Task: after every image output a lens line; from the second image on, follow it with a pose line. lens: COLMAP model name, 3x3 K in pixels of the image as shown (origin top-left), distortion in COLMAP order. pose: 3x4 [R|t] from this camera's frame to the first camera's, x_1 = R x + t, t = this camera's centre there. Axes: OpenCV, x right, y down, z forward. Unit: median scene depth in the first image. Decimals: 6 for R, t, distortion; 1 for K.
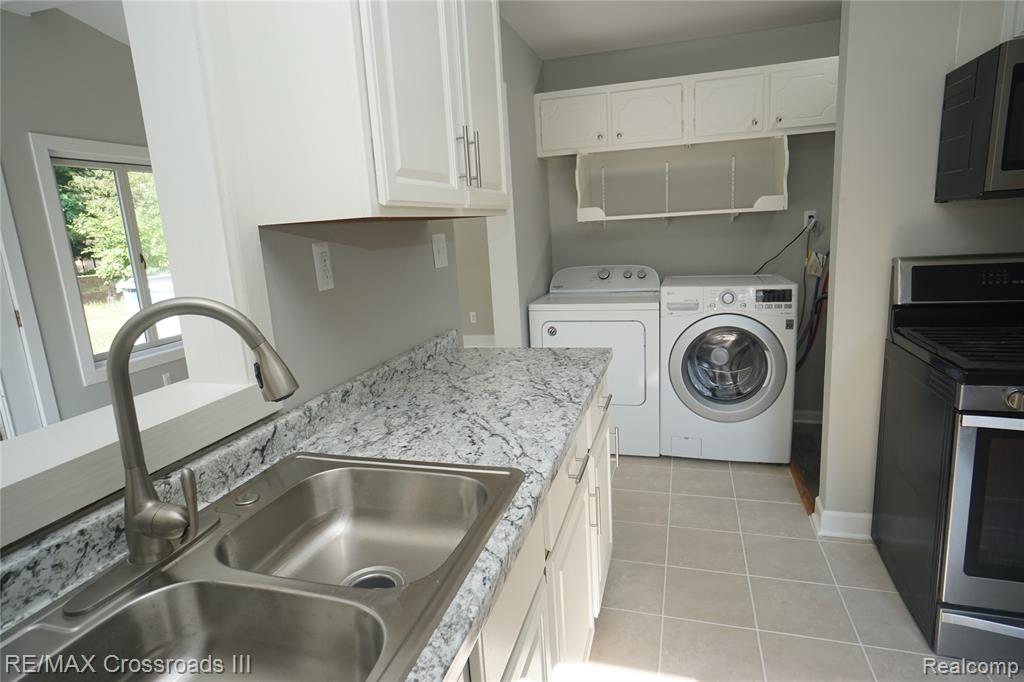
lens RADIAL K [[560.6, 0, 511.5], [0, 560.6, 343.5], [0, 0, 1]] dist [-0.010135, 0.003595]
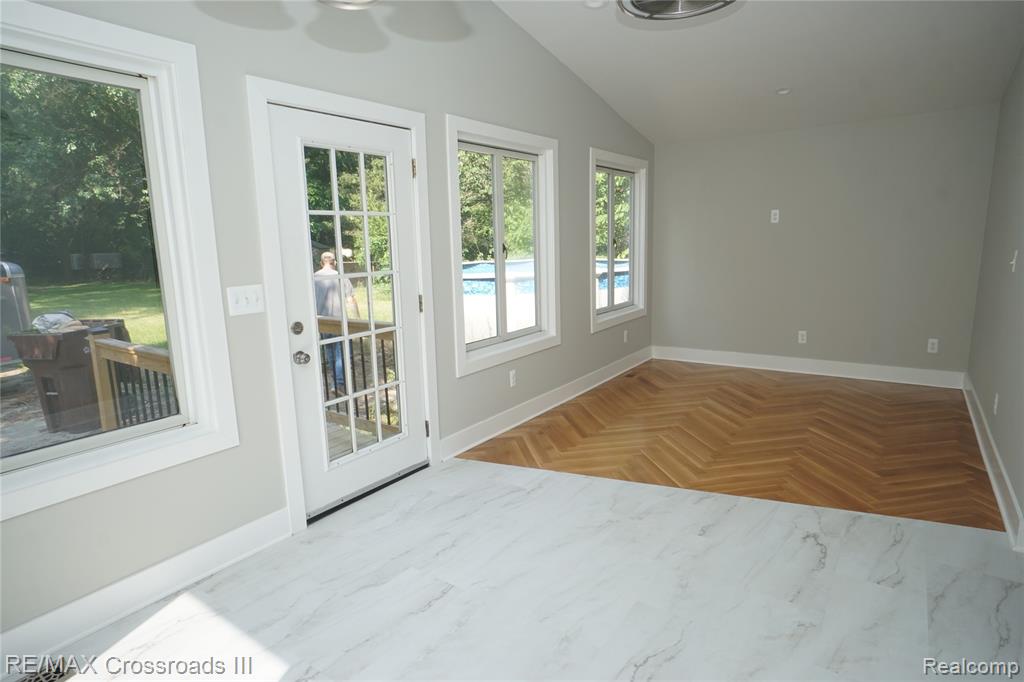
lens RADIAL K [[560.6, 0, 512.6], [0, 560.6, 335.4], [0, 0, 1]] dist [-0.010135, 0.003595]
pose [[0.950457, 0.095294, -0.295889, -0.395328], [-0.101105, 0.994866, -0.004364, -0.001292], [0.293954, 0.034063, 0.955212, 0.102535]]
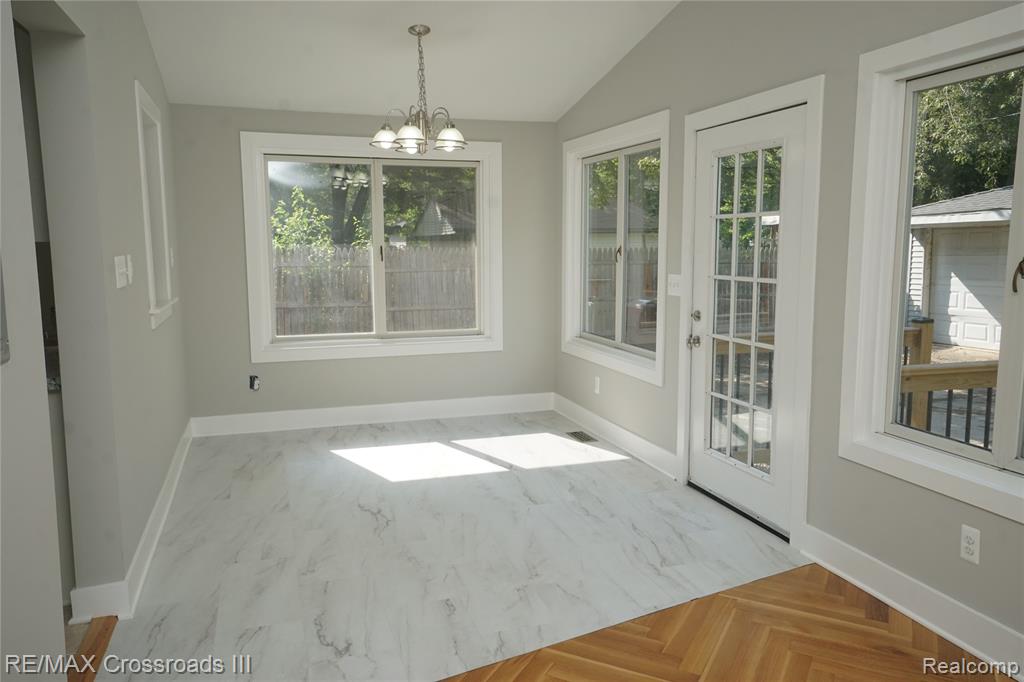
lens RADIAL K [[751.1, 0, 504.5], [0, 751.1, 334.4], [0, 0, 1]] dist [0.037218, 0.001084]
pose [[-0.813709, 0.142940, -0.563424, -0.005635], [-0.058884, 0.944037, 0.324542, -0.300702], [0.578283, 0.297259, -0.759754, 1.369254]]
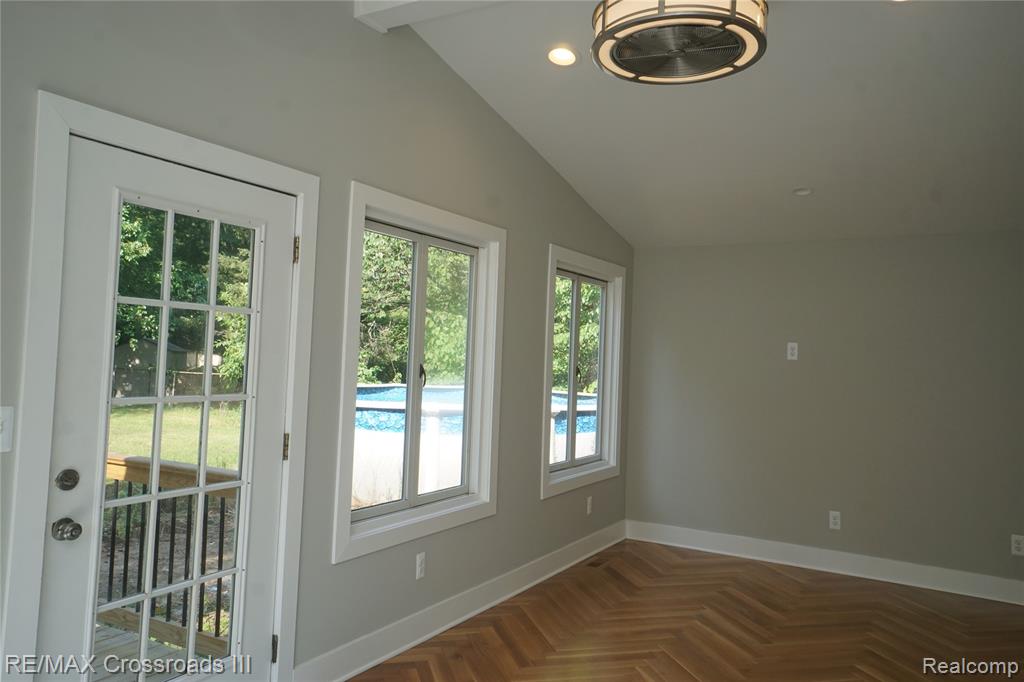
lens RADIAL K [[751.1, 0, 508.4], [0, 751.1, 337.9], [0, 0, 1]] dist [0.037218, 0.001084]
pose [[0.968063, 0.100154, -0.229833, -0.405559], [-0.149922, 0.966027, -0.210512, -0.019222], [0.200941, 0.238246, 0.950190, 0.175551]]
